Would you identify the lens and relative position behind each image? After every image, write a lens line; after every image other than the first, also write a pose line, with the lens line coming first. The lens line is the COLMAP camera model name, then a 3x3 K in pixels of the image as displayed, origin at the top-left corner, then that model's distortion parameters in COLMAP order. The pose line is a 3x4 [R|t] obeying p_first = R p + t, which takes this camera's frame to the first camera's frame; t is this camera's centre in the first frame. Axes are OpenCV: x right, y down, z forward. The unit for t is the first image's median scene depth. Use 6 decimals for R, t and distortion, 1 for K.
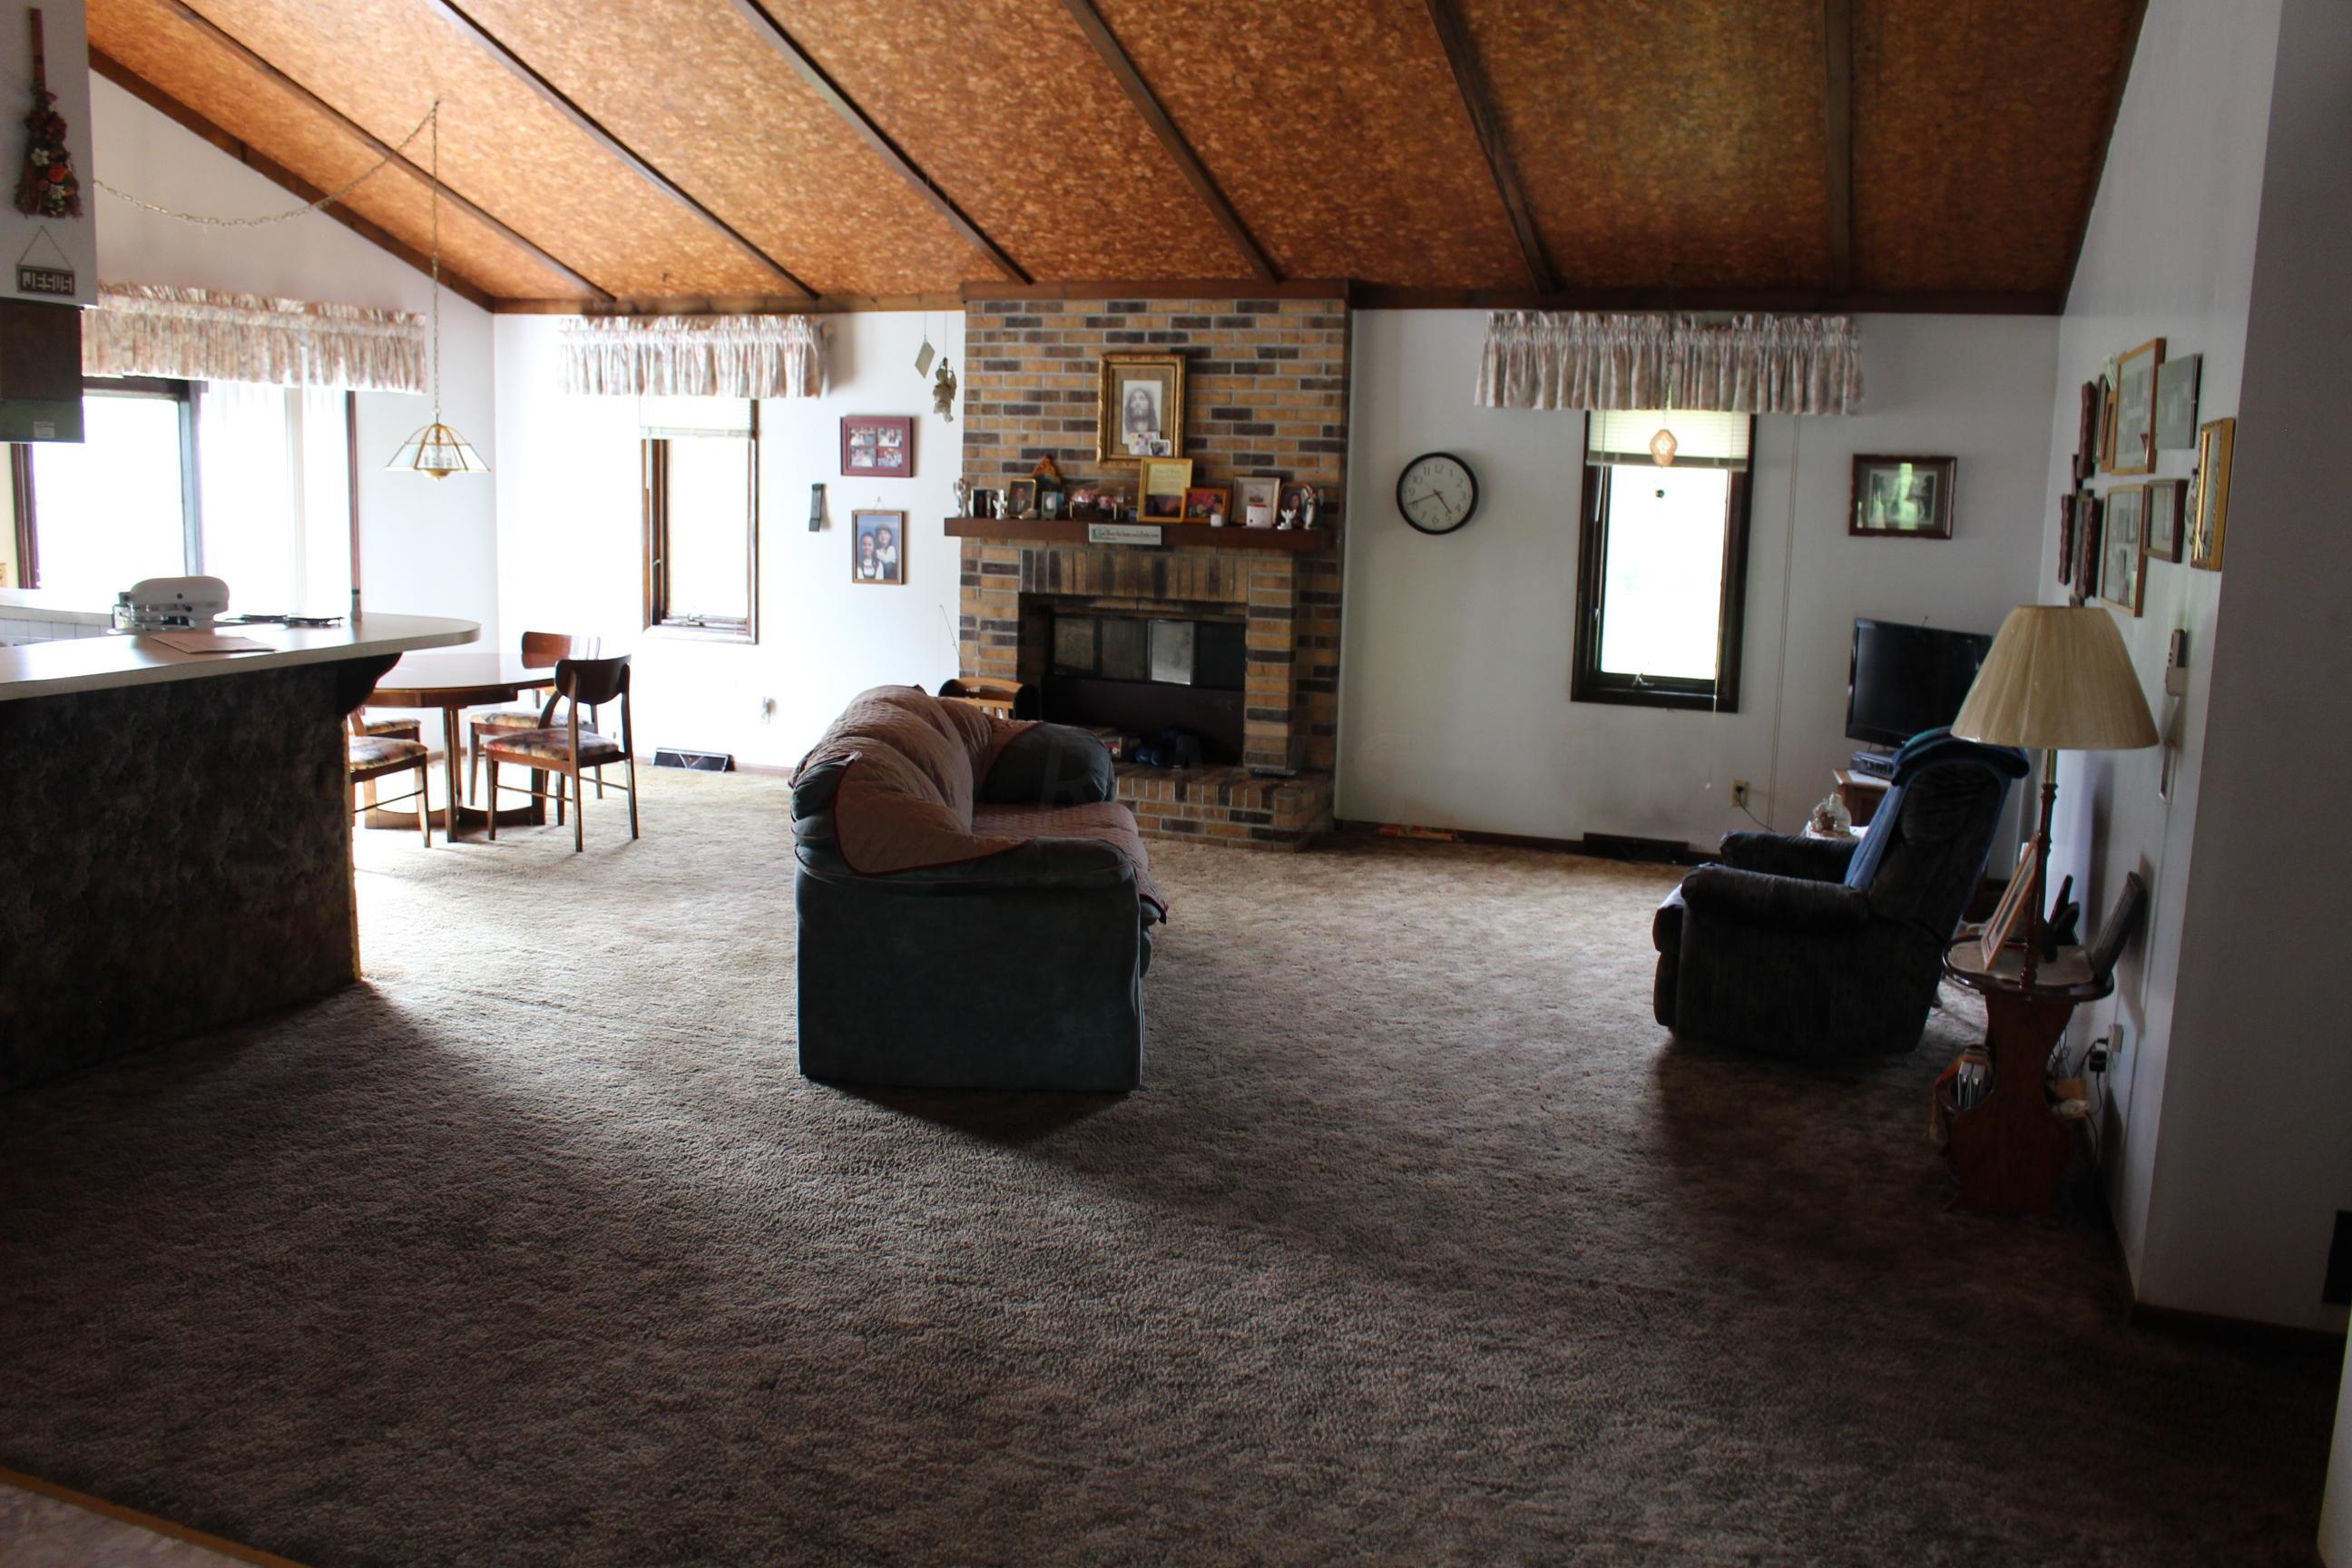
lens RADIAL K [[1928.4, 0, 1150.6], [0, 1928.4, 784.1], [0, 0, 1]] dist [-0.162299, 0.131950]
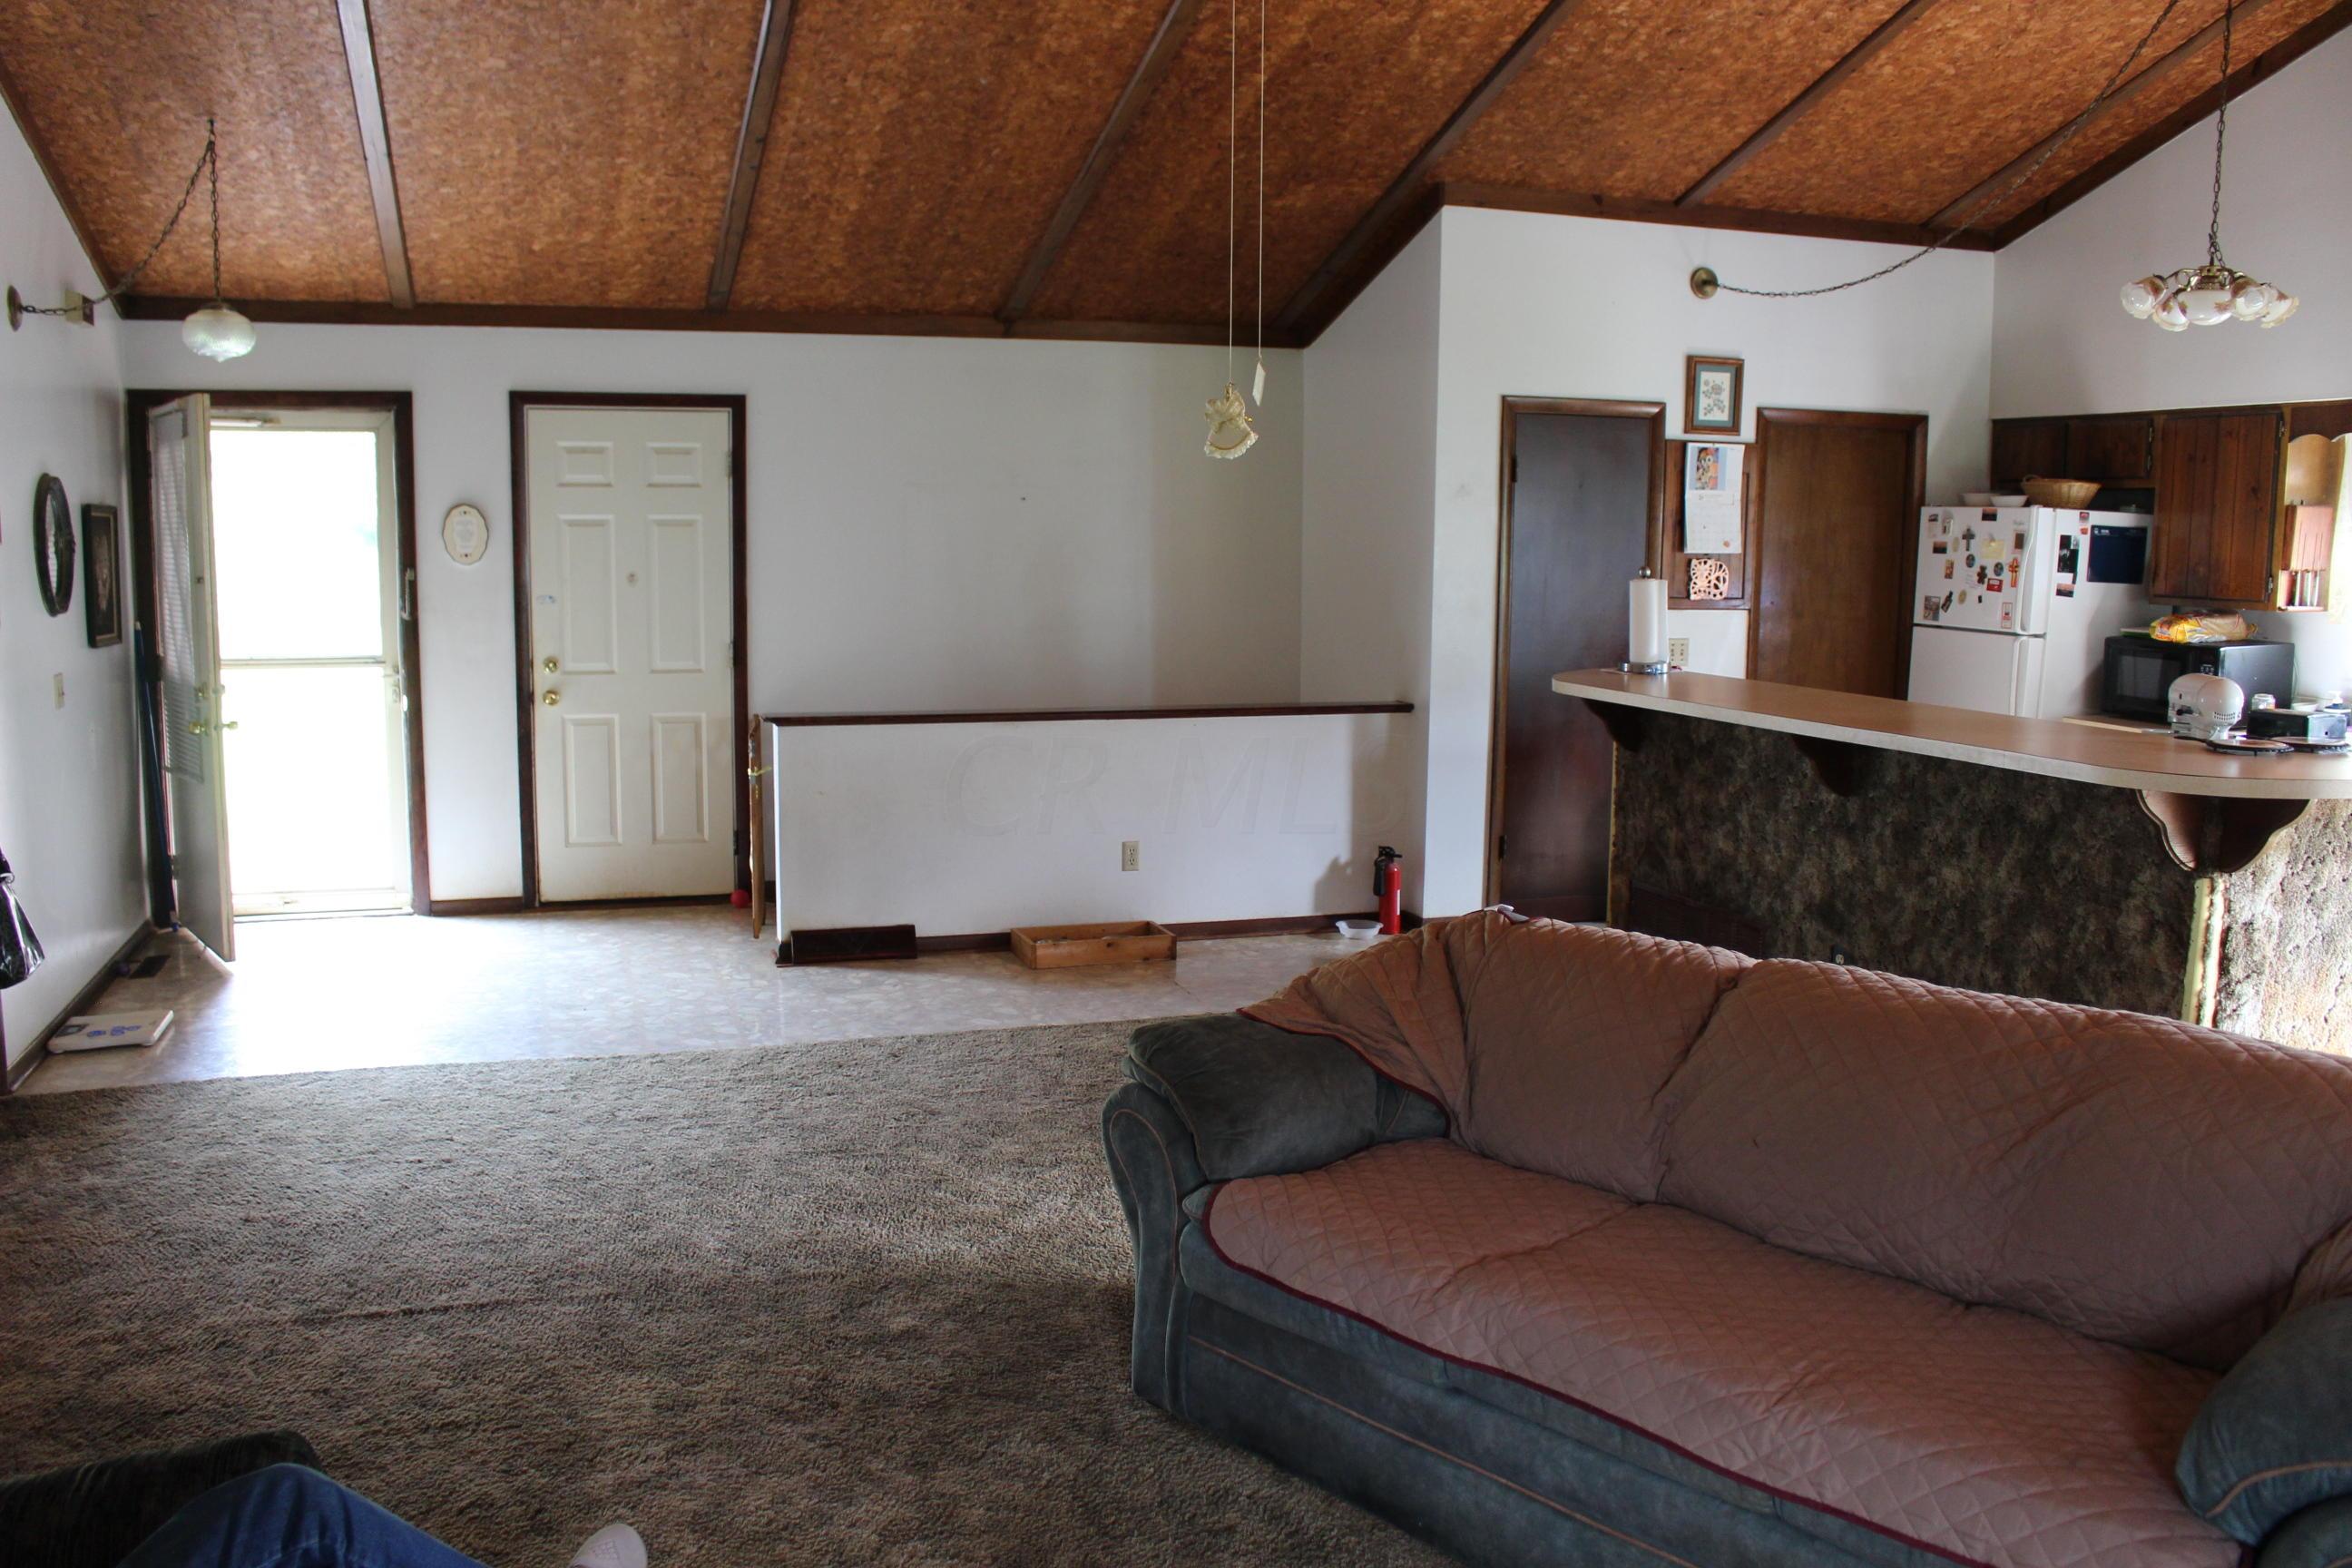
lens RADIAL K [[1922.4, 0, 1206.8], [0, 1922.4, 790.1], [0, 0, 1]] dist [-0.141958, 0.133038]
pose [[-0.763795, 0.052757, -0.643299, 0.232170], [-0.134953, 0.961574, 0.239089, -0.128286], [0.631193, 0.269430, -0.727326, 0.850901]]
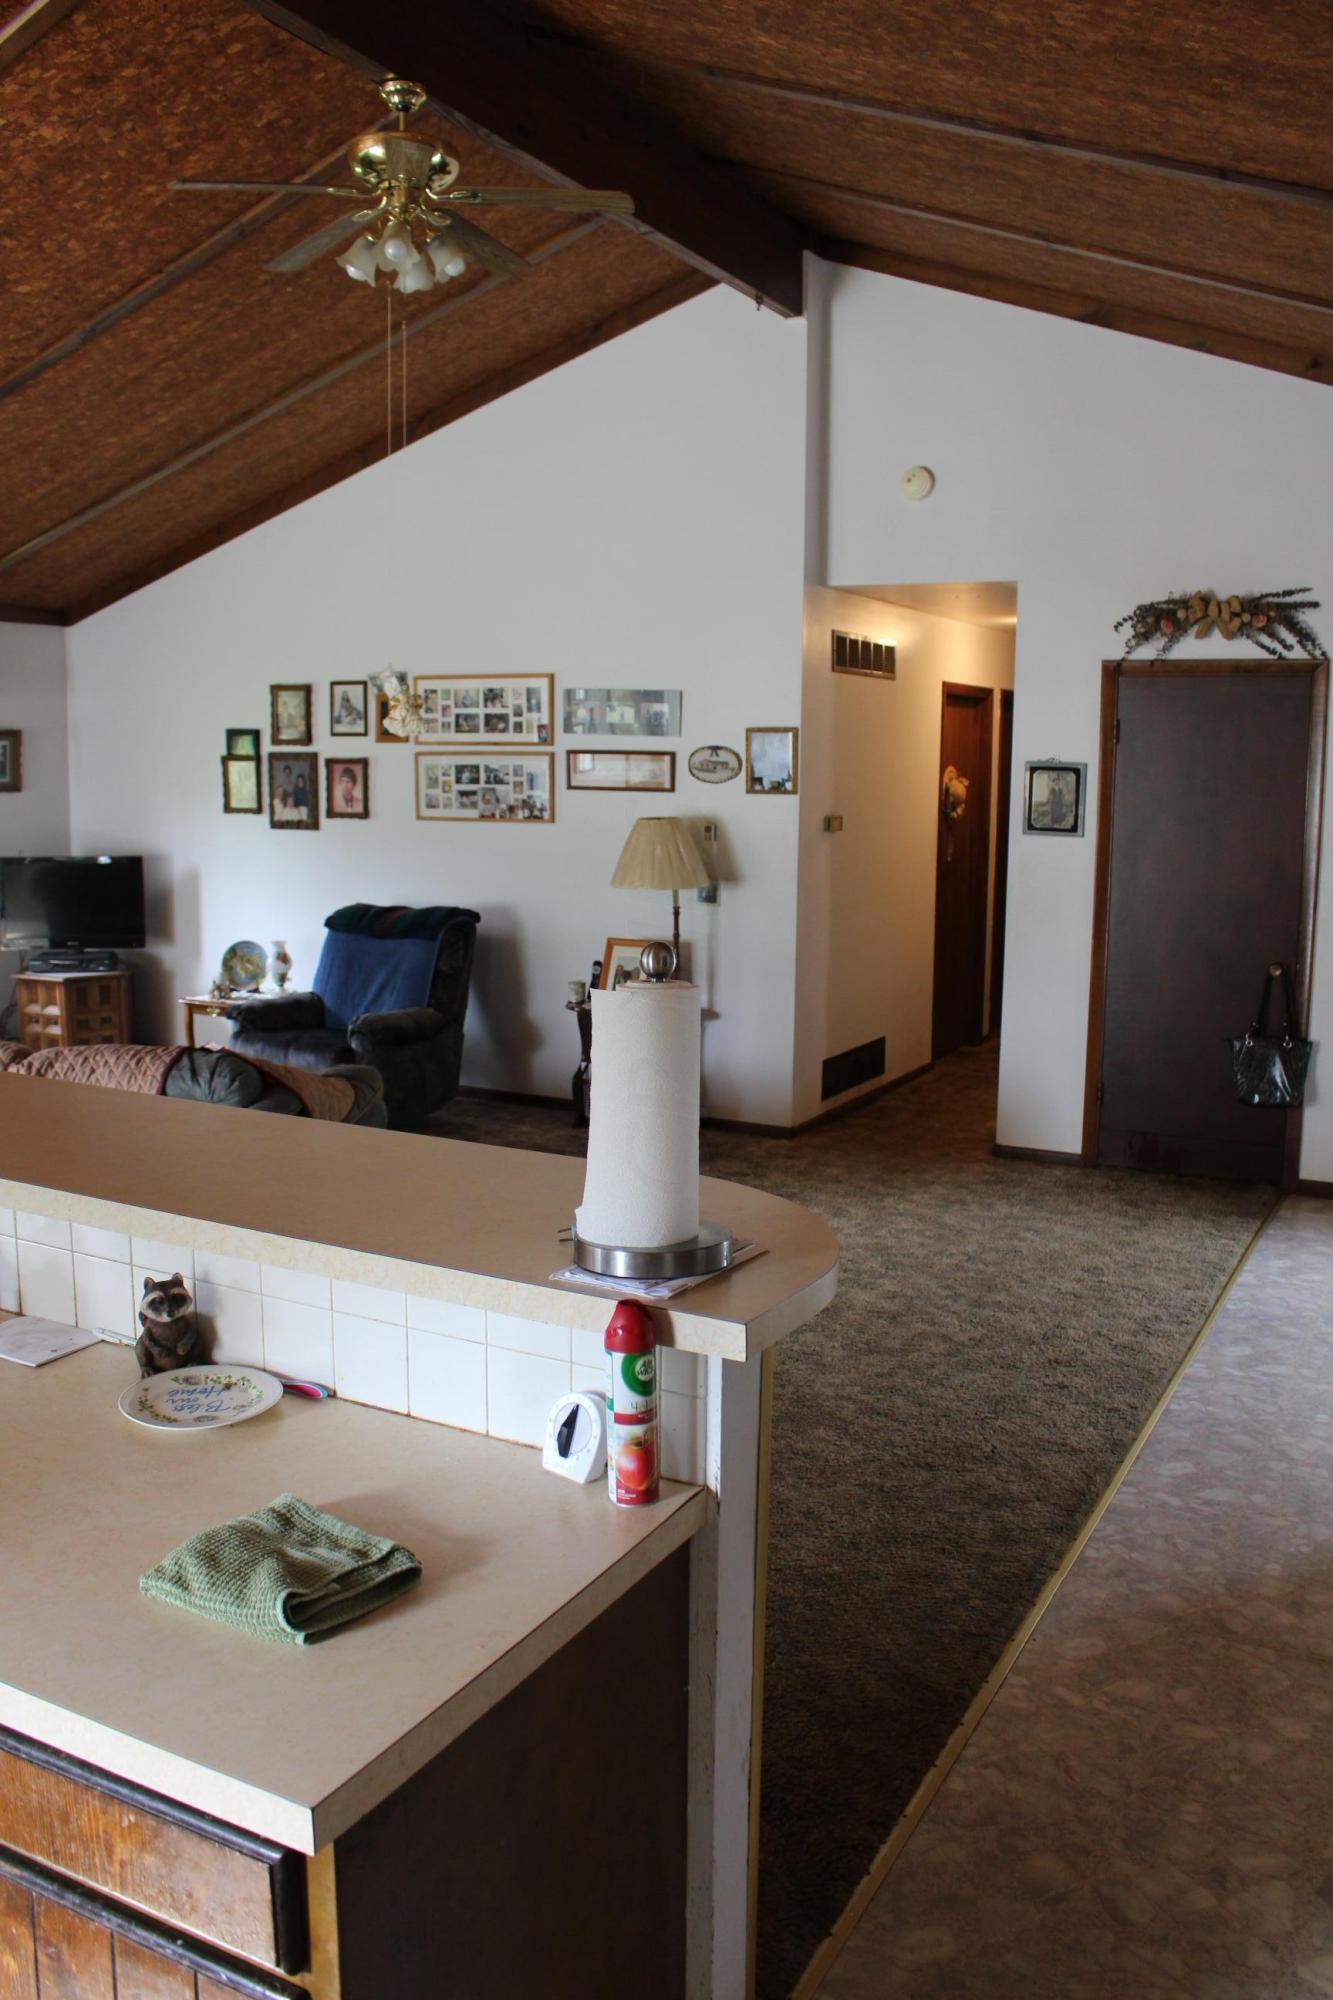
lens RADIAL K [[1639.8, 0, 671.9], [0, 1639.8, 1021.4], [0, 0, 1]] dist [-0.162299, 0.131950]
pose [[0.117965, -0.185619, 0.975515, -0.587329], [0.150258, 0.974400, 0.167236, -0.082140], [-0.981584, 0.126851, 0.142836, 0.363635]]
